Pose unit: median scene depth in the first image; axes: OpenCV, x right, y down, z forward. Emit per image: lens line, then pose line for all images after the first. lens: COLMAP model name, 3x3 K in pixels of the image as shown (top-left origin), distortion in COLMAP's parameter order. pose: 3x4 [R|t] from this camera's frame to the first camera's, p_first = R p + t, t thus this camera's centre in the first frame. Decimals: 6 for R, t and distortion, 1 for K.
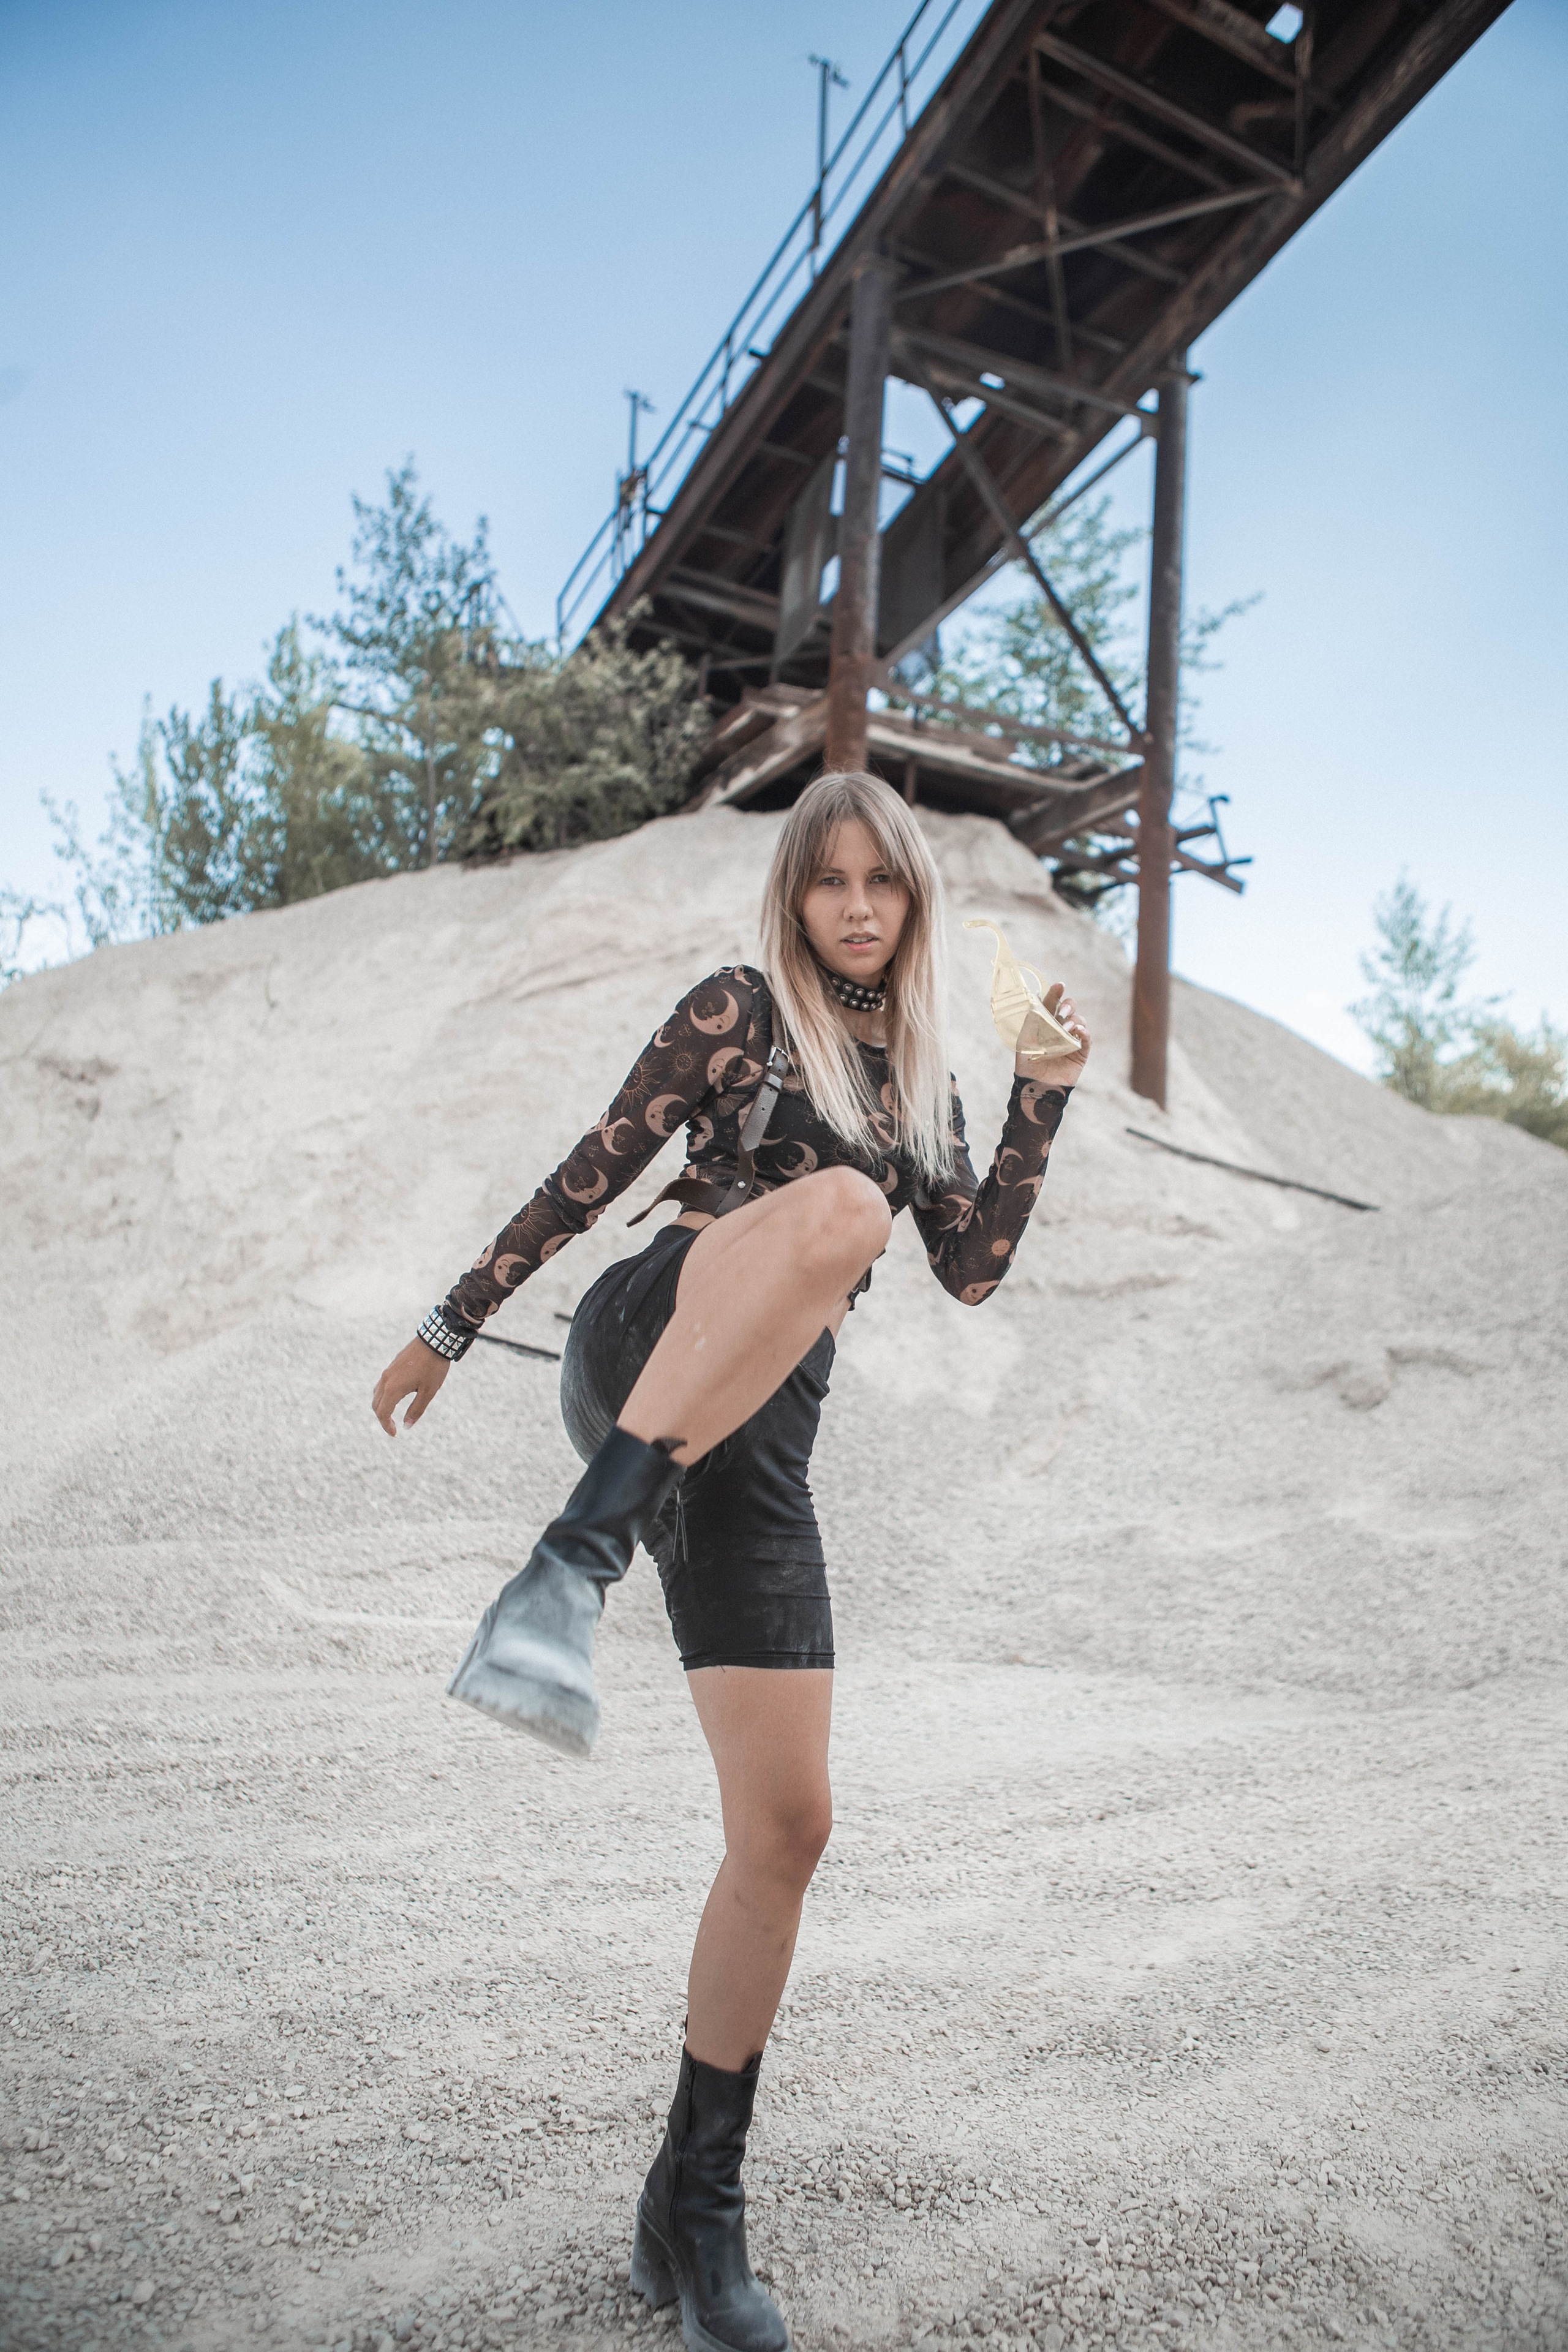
lens RADIAL K [[1615.4, 0, 771.5], [0, 1615.4, 1177.3], [0, 0, 1]] dist [-0.103154, 0.074499]
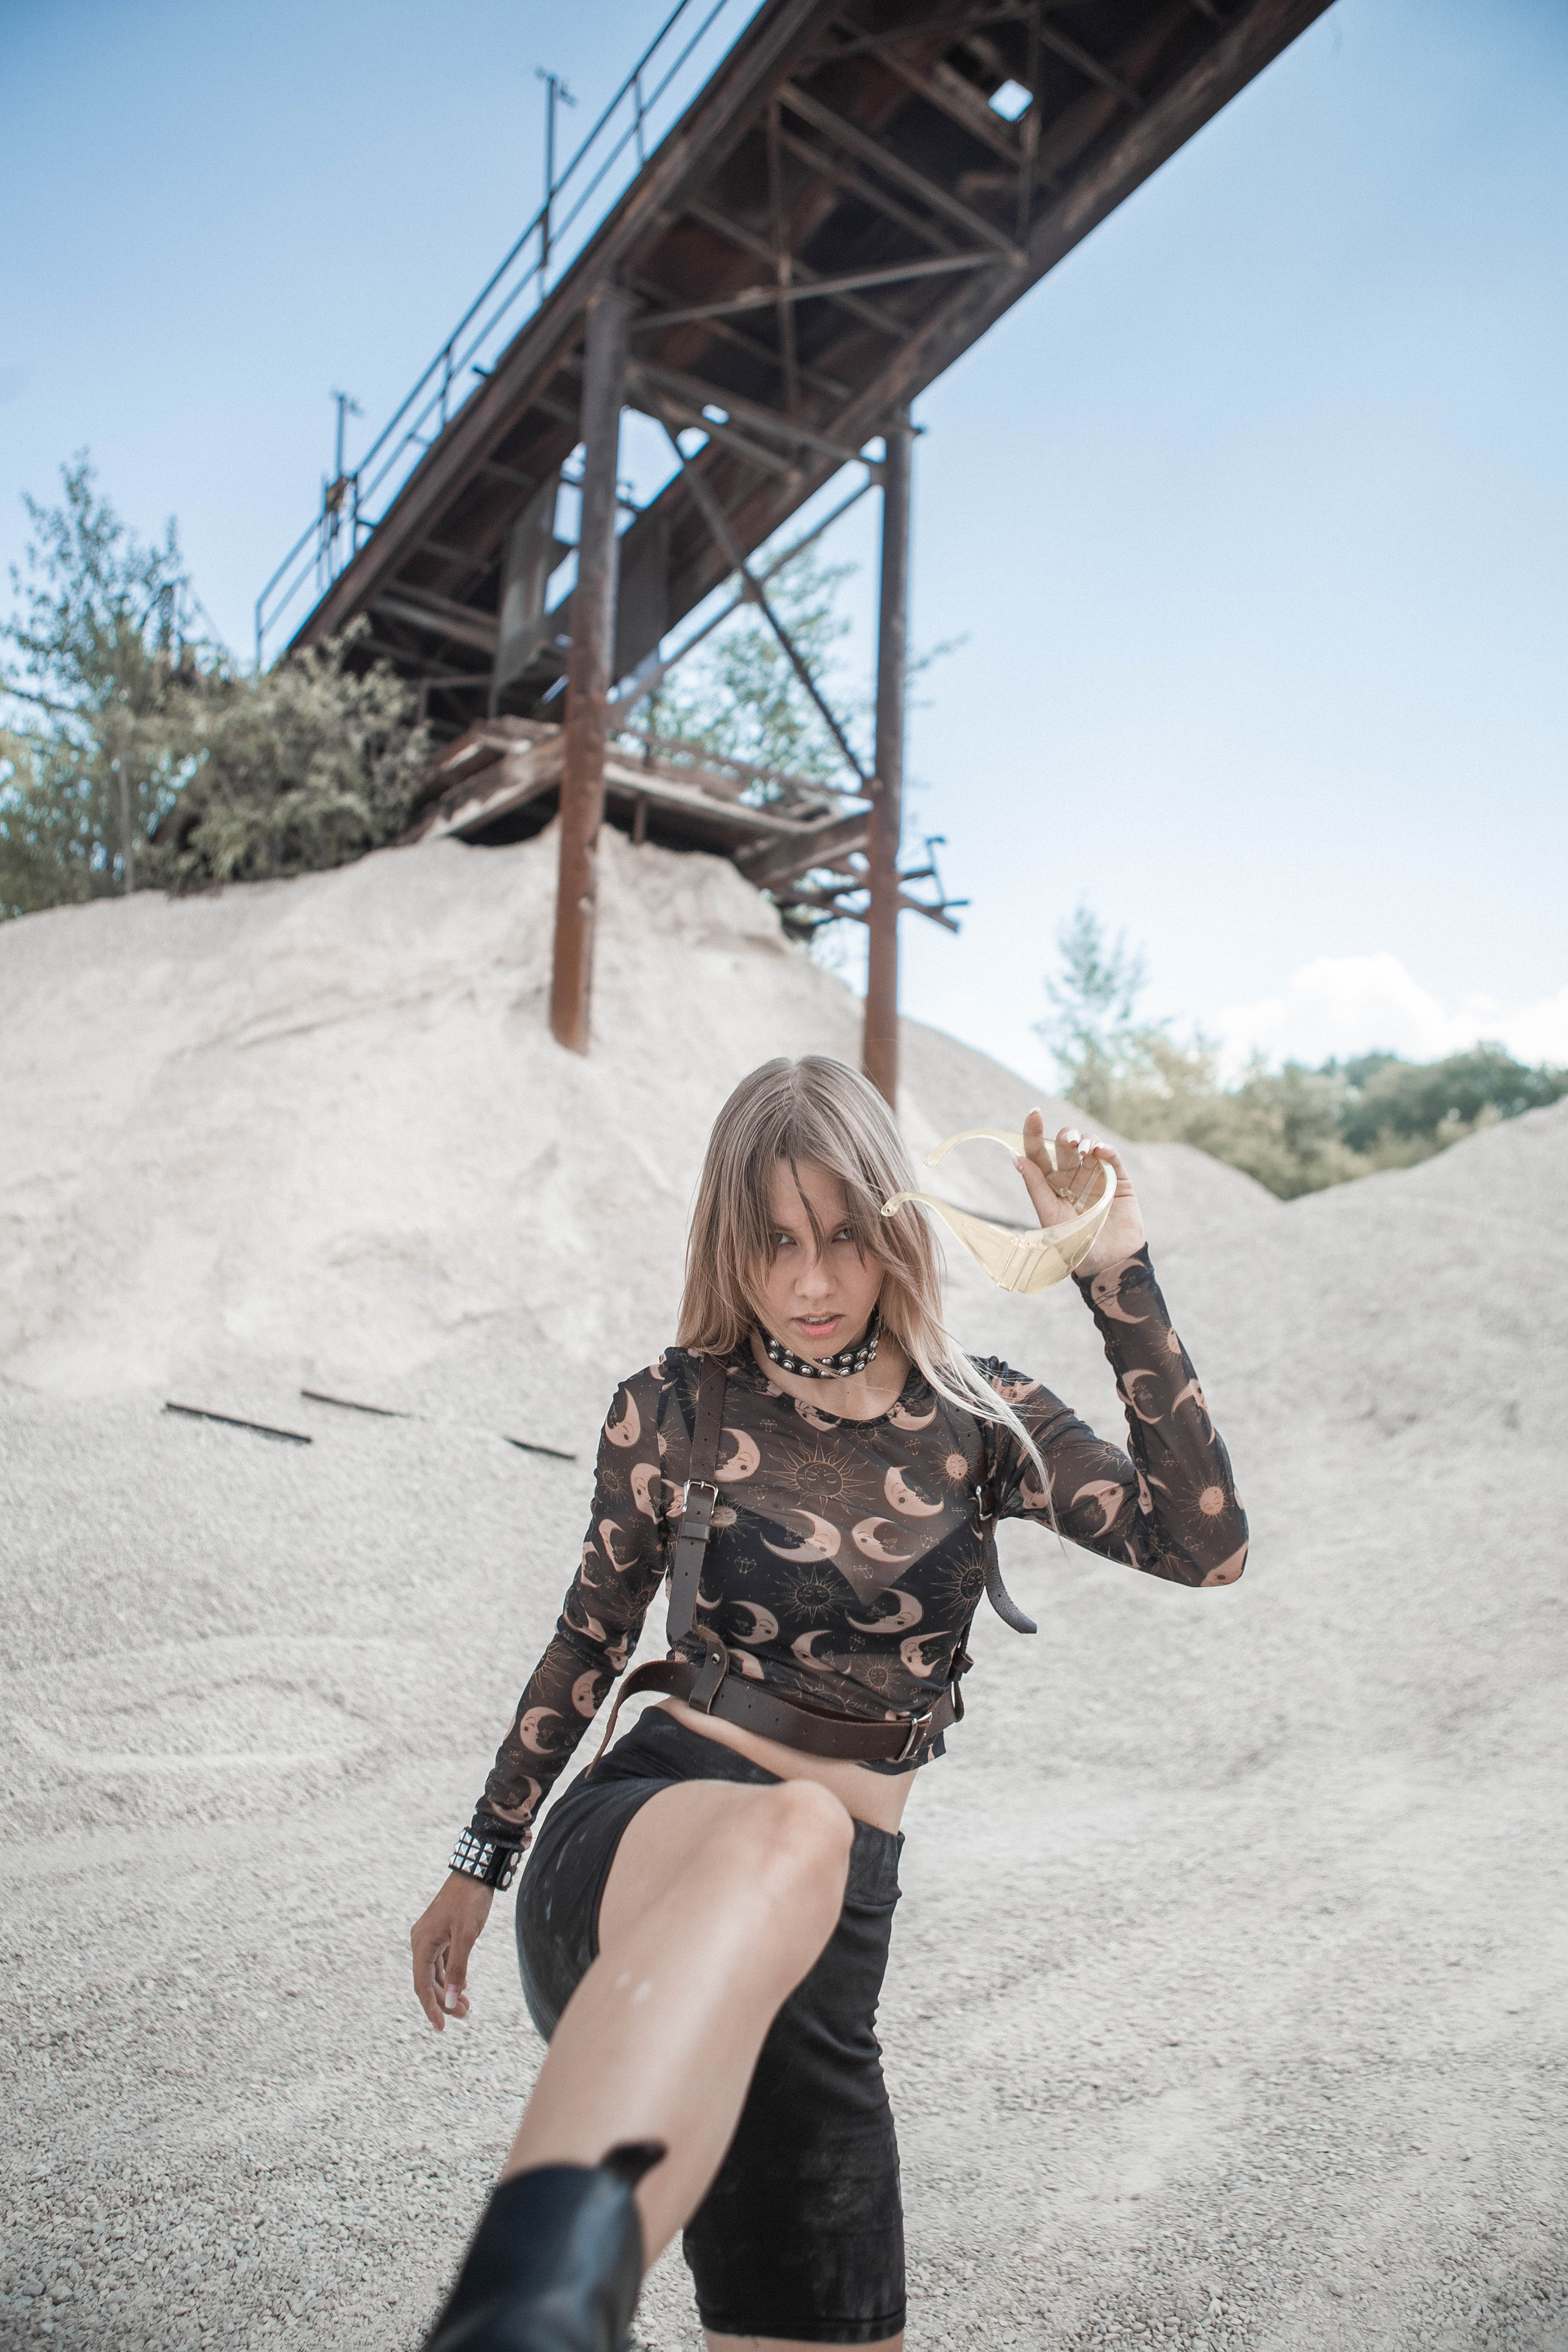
lens RADIAL K [[1615.4, 0, 771.5], [0, 1615.4, 1177.3], [0, 0, 1]] dist [-0.103154, 0.074499]
pose [[0.979479, -0.008847, 0.201353, -0.036939], [0.008007, 0.999956, 0.004987, -0.031946], [-0.201388, -0.003273, 0.979506, 0.014191]]
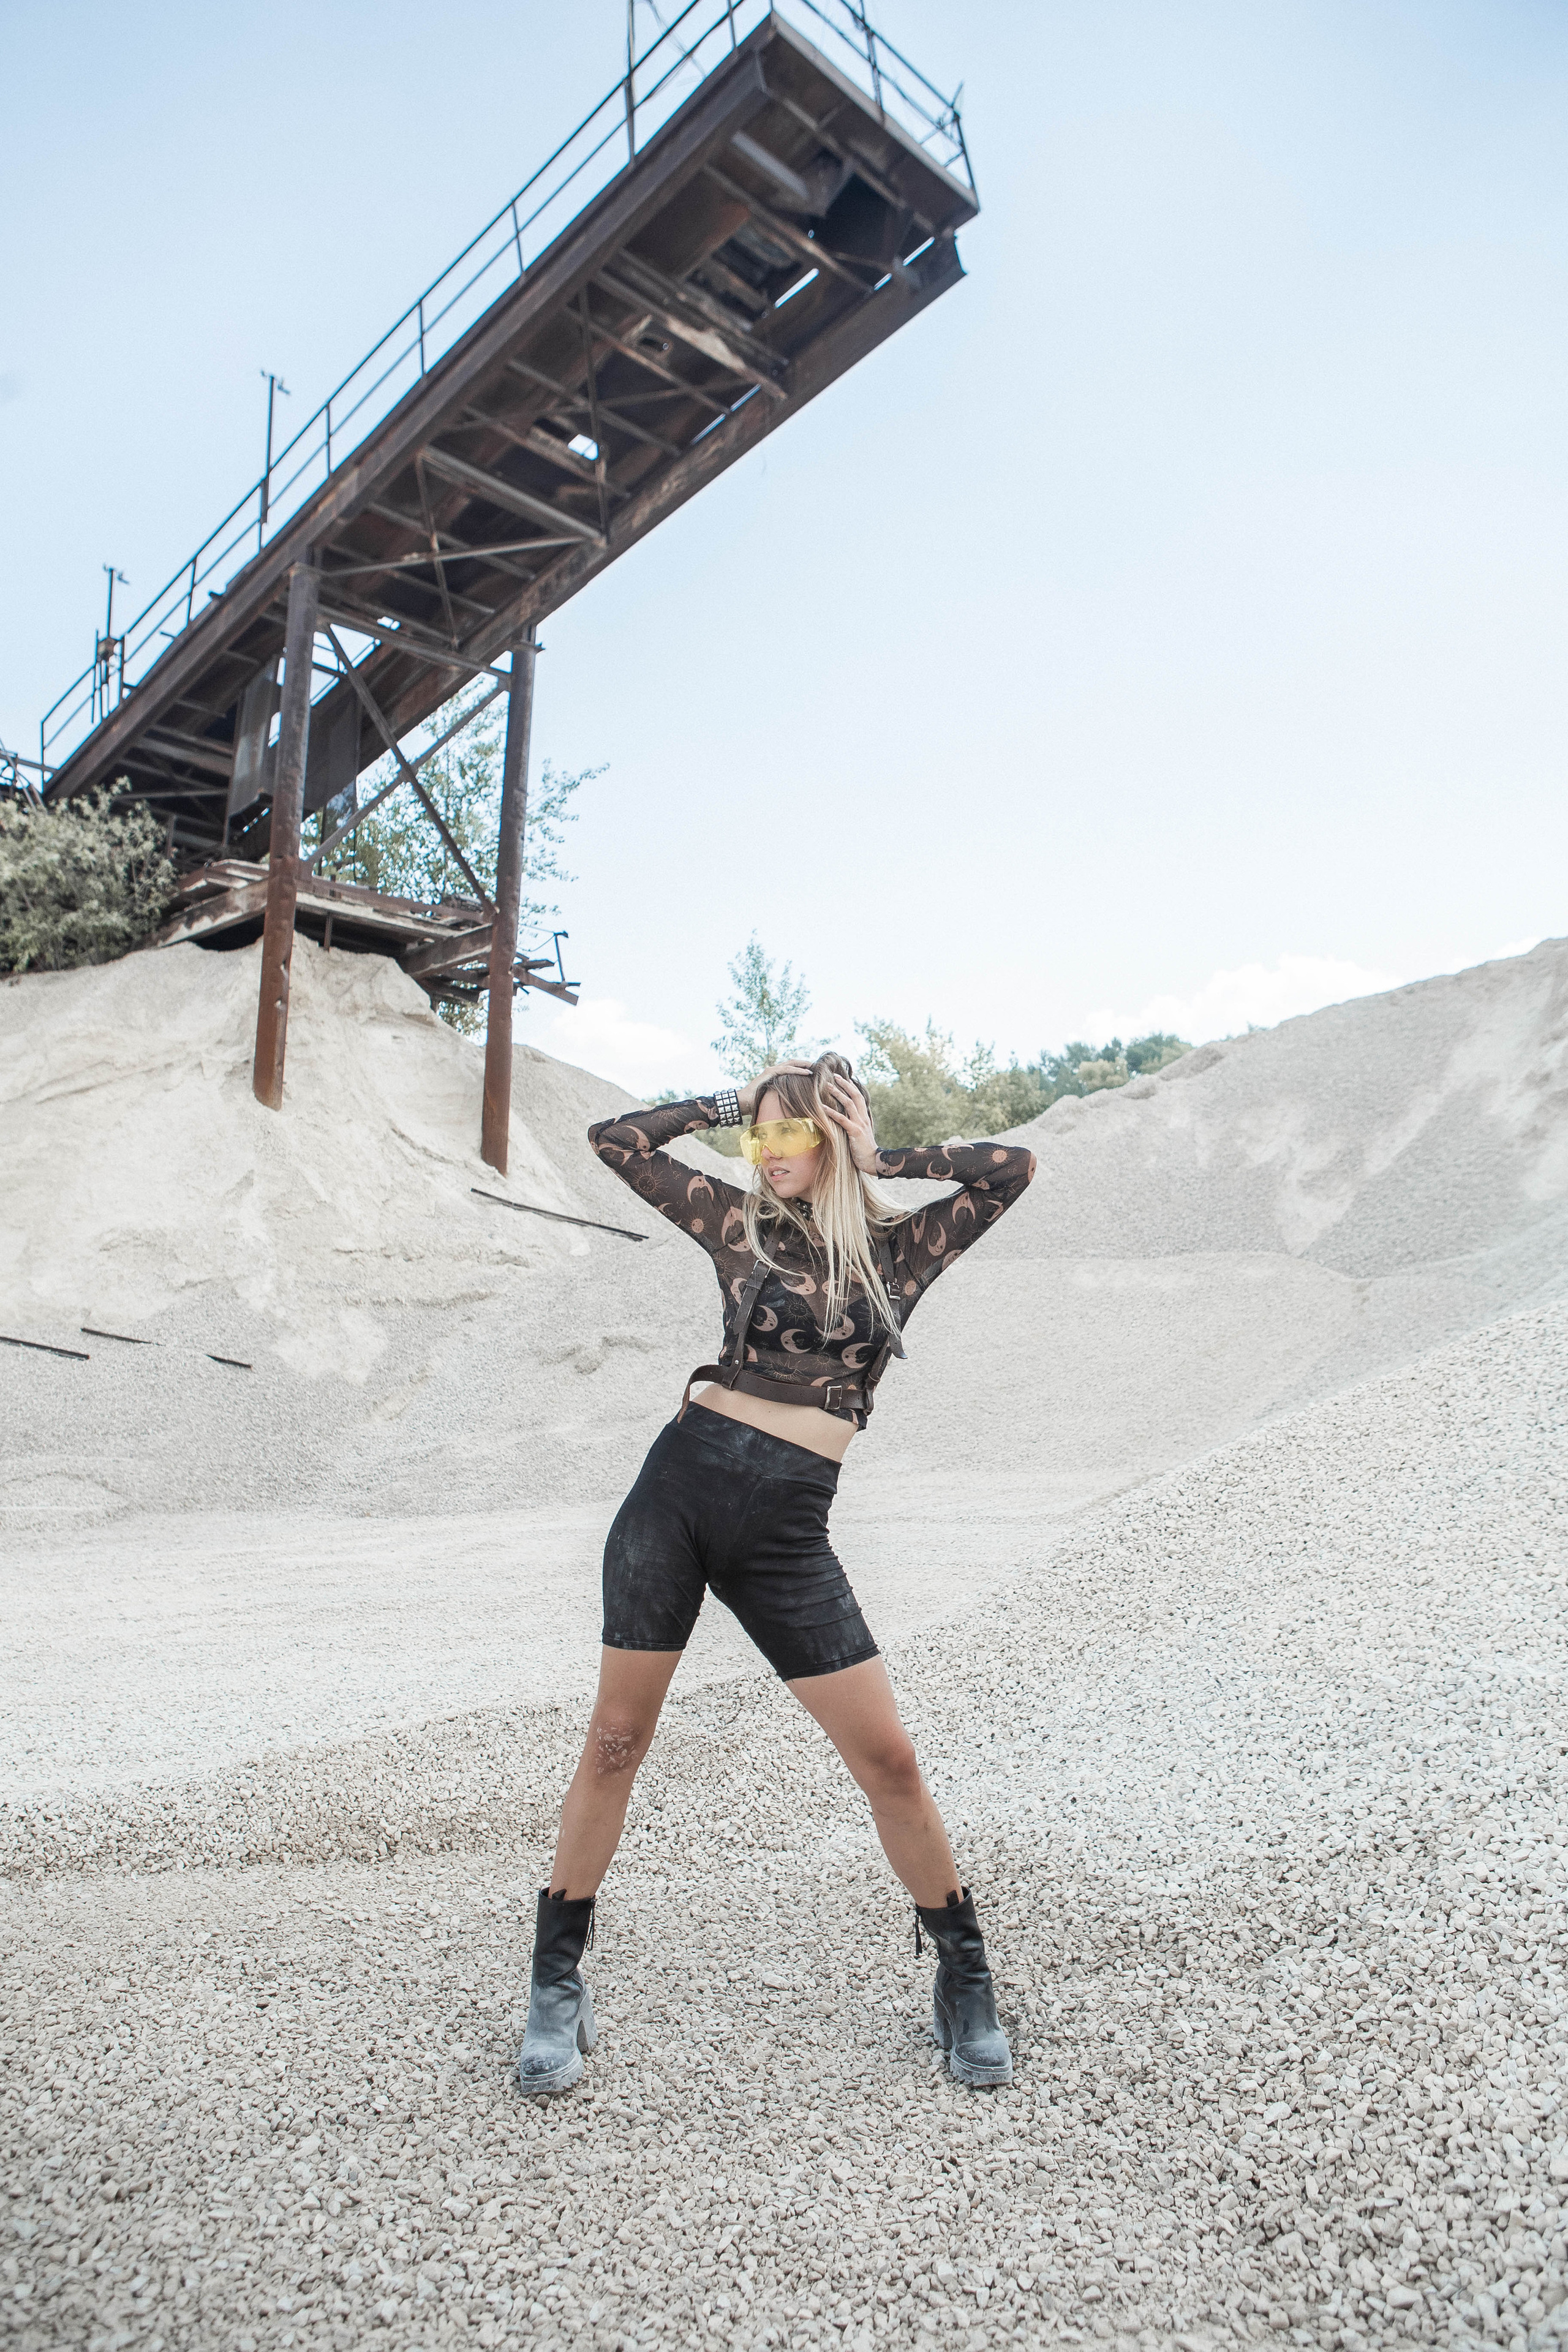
lens RADIAL K [[1683.9, 0, 784.0], [0, 1683.9, 1176.0], [0, 0, 1]] dist [-0.099932, 0.072482]
pose [[0.947030, -0.003366, 0.321127, -0.004515], [-0.003774, 0.999759, 0.021608, -0.070952], [-0.321122, -0.021675, 0.946790, -0.516226]]
